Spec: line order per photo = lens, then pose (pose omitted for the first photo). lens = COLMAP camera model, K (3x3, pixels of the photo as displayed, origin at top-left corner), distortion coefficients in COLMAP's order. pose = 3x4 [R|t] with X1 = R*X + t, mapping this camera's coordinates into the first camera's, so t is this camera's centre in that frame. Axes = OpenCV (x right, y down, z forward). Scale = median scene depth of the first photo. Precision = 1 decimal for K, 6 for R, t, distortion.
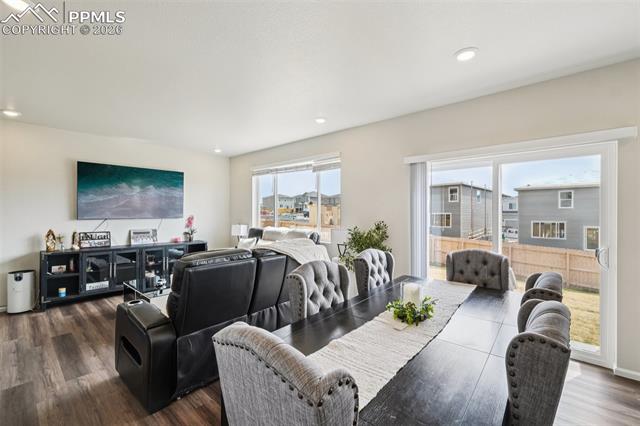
lens RADIAL K [[274.9, 0, 320.0], [0, 274.9, 212.7], [0, 0, 1]] dist [-0.003547, 0.001785]
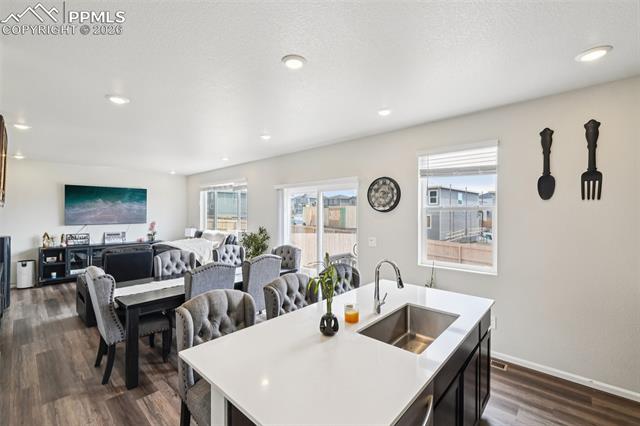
lens RADIAL K [[274.9, 0, 320.9], [0, 274.9, 212.9], [0, 0, 1]] dist [-0.003547, 0.001785]
pose [[0.999900, -0.001708, -0.014057, 0.503288], [0.001698, 0.999998, -0.000722, -0.039303], [0.014059, 0.000698, 0.999901, -0.441117]]
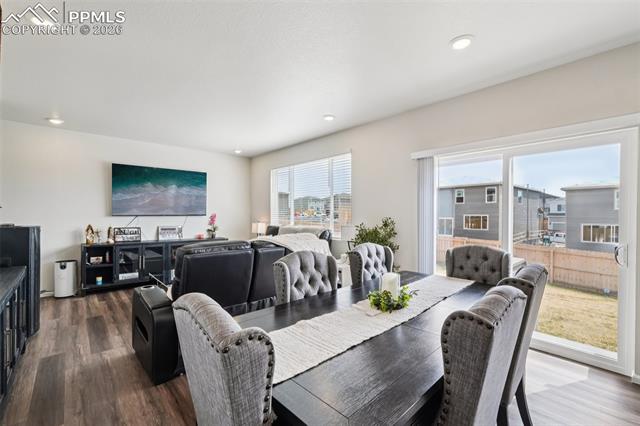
lens RADIAL K [[274.9, 0, 320.4], [0, 274.9, 216.8], [0, 0, 1]] dist [-0.003547, 0.001785]
pose [[0.994178, 0.003441, -0.107692, 0.077168], [-0.002663, 0.999969, 0.007369, 0.018704], [0.107714, -0.007039, 0.994157, -0.013867]]
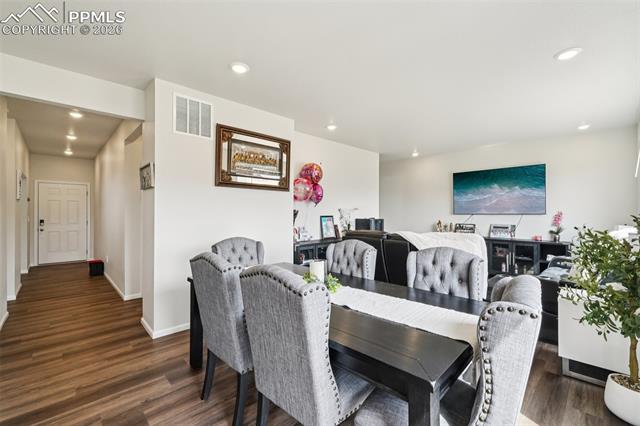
lens RADIAL K [[274.9, 0, 322.5], [0, 274.9, 215.3], [0, 0, 1]] dist [-0.003547, 0.001785]
pose [[-0.078643, 0.003889, -0.996895, 0.625241], [-0.002246, 0.999989, 0.004079, 0.026740], [0.996900, 0.002560, -0.078634, 0.463719]]
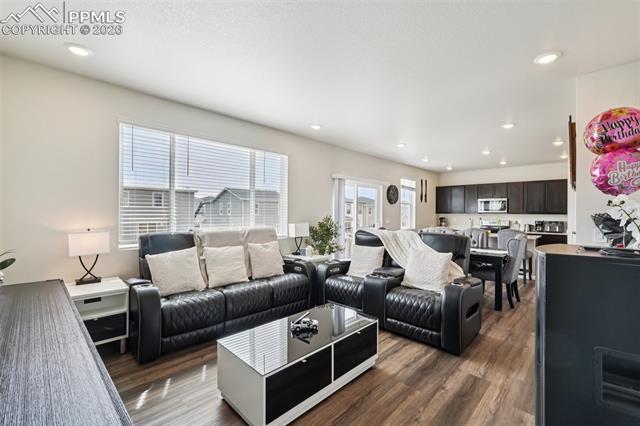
lens RADIAL K [[274.9, 0, 322.7], [0, 274.9, 215.5], [0, 0, 1]] dist [-0.003547, 0.001785]
pose [[0.047923, -0.009899, 0.998802, -1.051867], [-0.006940, 0.999923, 0.010243, 0.015652], [-0.998827, -0.007422, 0.047851, 0.853772]]
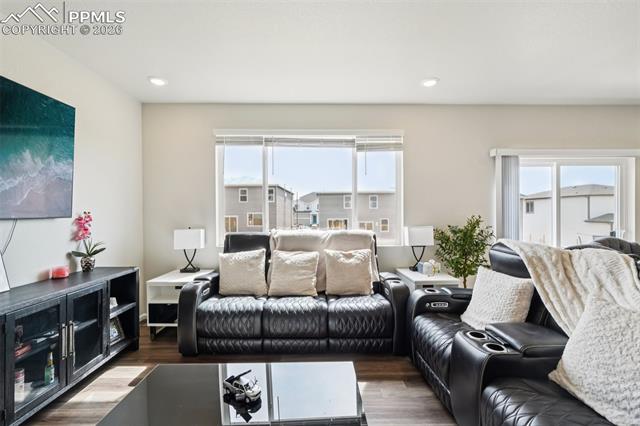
lens RADIAL K [[274.9, 0, 318.5], [0, 274.9, 215.2], [0, 0, 1]] dist [-0.003547, 0.001785]
pose [[0.740346, -0.009814, 0.672154, -0.682912], [0.004606, 0.999944, 0.009526, 0.017151], [-0.672210, -0.003957, 0.740350, 0.602490]]
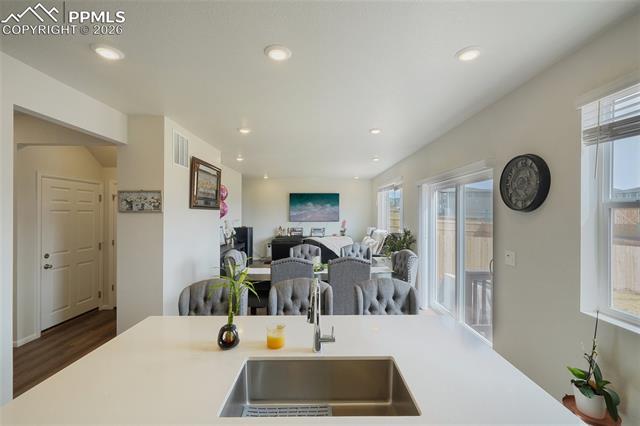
lens RADIAL K [[274.9, 0, 317.9], [0, 274.9, 209.3], [0, 0, 1]] dist [-0.003547, 0.001785]
pose [[0.656919, -0.010209, -0.753892, 0.853459], [-0.001303, 0.999891, -0.014676, -0.038428], [0.753960, 0.010624, 0.656835, -0.199523]]
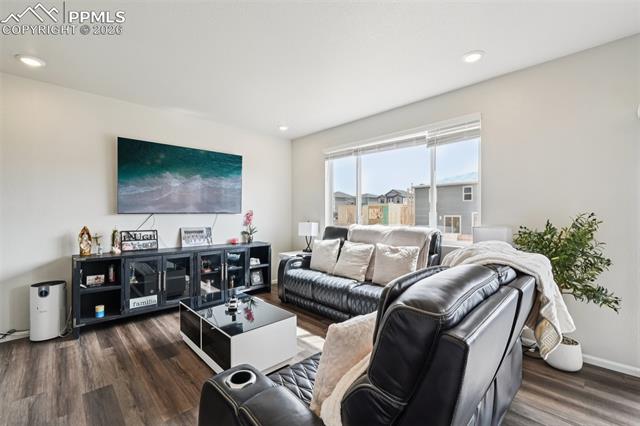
lens RADIAL K [[274.9, 0, 319.7], [0, 274.9, 213.3], [0, 0, 1]] dist [-0.003547, 0.001785]
pose [[0.996738, -0.002908, -0.080655, -0.282881], [0.002867, 0.999996, -0.000613, 0.026857], [0.080656, 0.000380, 0.996742, 0.305322]]
